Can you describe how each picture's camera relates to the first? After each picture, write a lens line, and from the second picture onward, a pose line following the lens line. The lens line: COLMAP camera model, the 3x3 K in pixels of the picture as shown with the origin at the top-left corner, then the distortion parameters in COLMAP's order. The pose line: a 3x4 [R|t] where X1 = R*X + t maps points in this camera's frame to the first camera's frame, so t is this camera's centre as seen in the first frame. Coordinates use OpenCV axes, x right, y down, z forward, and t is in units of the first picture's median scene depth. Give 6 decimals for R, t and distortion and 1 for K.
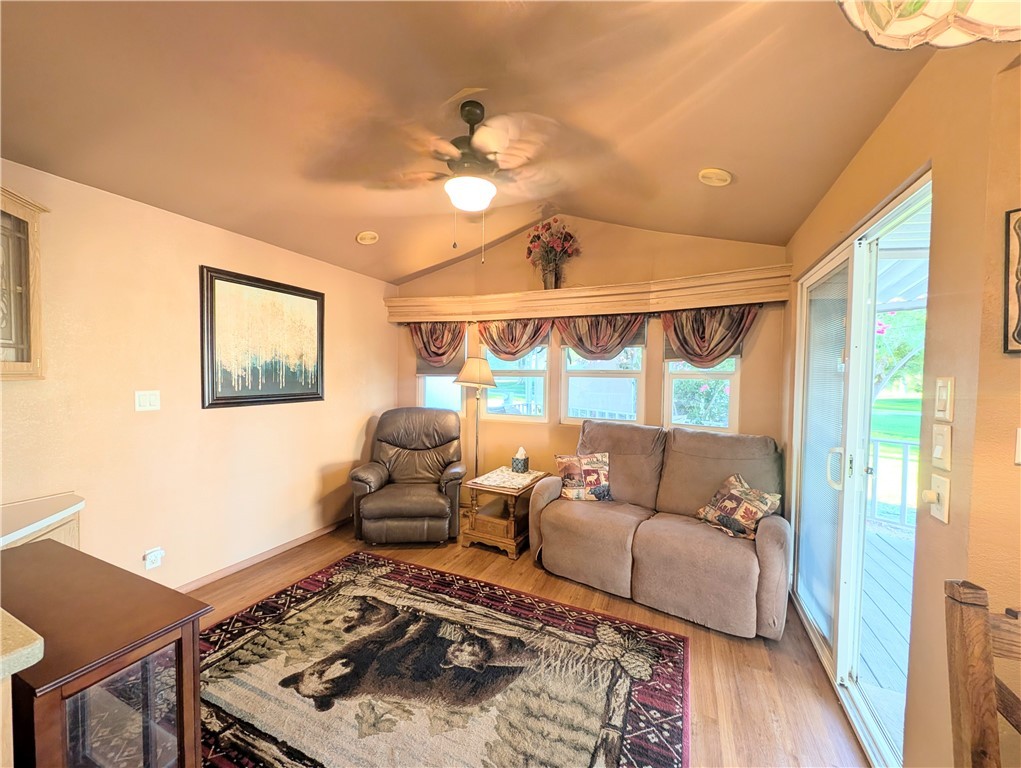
lens RADIAL K [[390.4, 0, 515.5], [0, 390.4, 388.2], [0, 0, 1]] dist [0.007308, -0.005039]
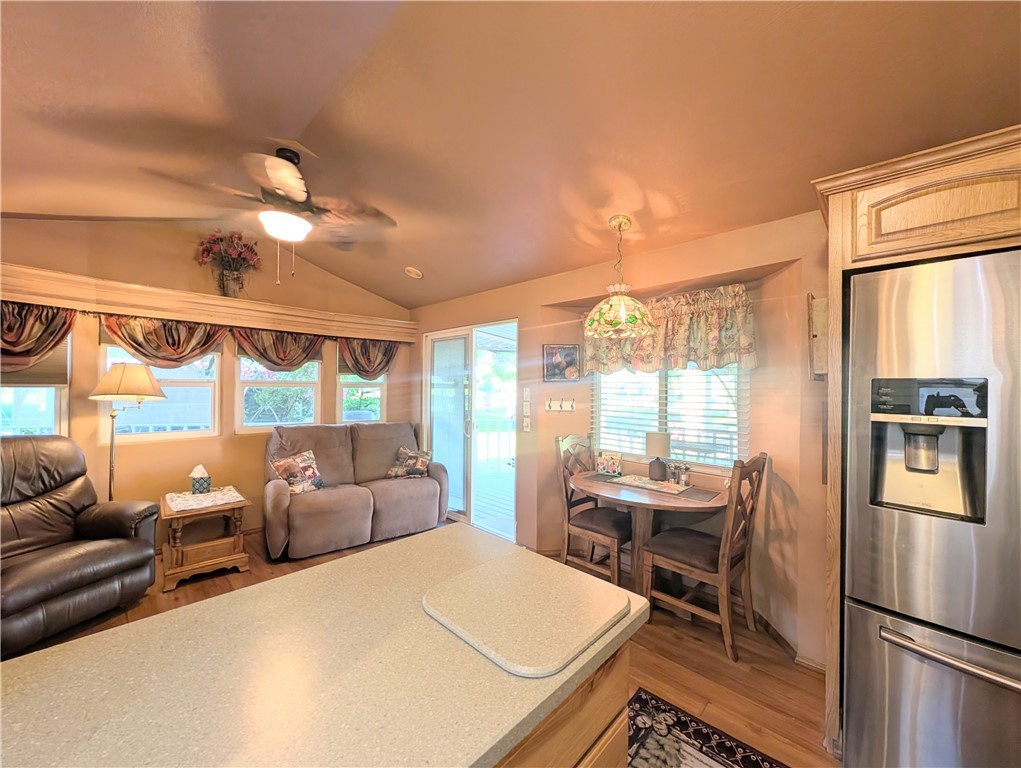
lens RADIAL K [[390.4, 0, 515.5], [0, 390.4, 388.2], [0, 0, 1]] dist [0.007308, -0.005039]
pose [[0.310151, -0.012367, 0.950607, -0.676320], [0.024762, 0.999681, 0.004926, -0.014340], [-0.950365, 0.022011, 0.310358, 0.026849]]
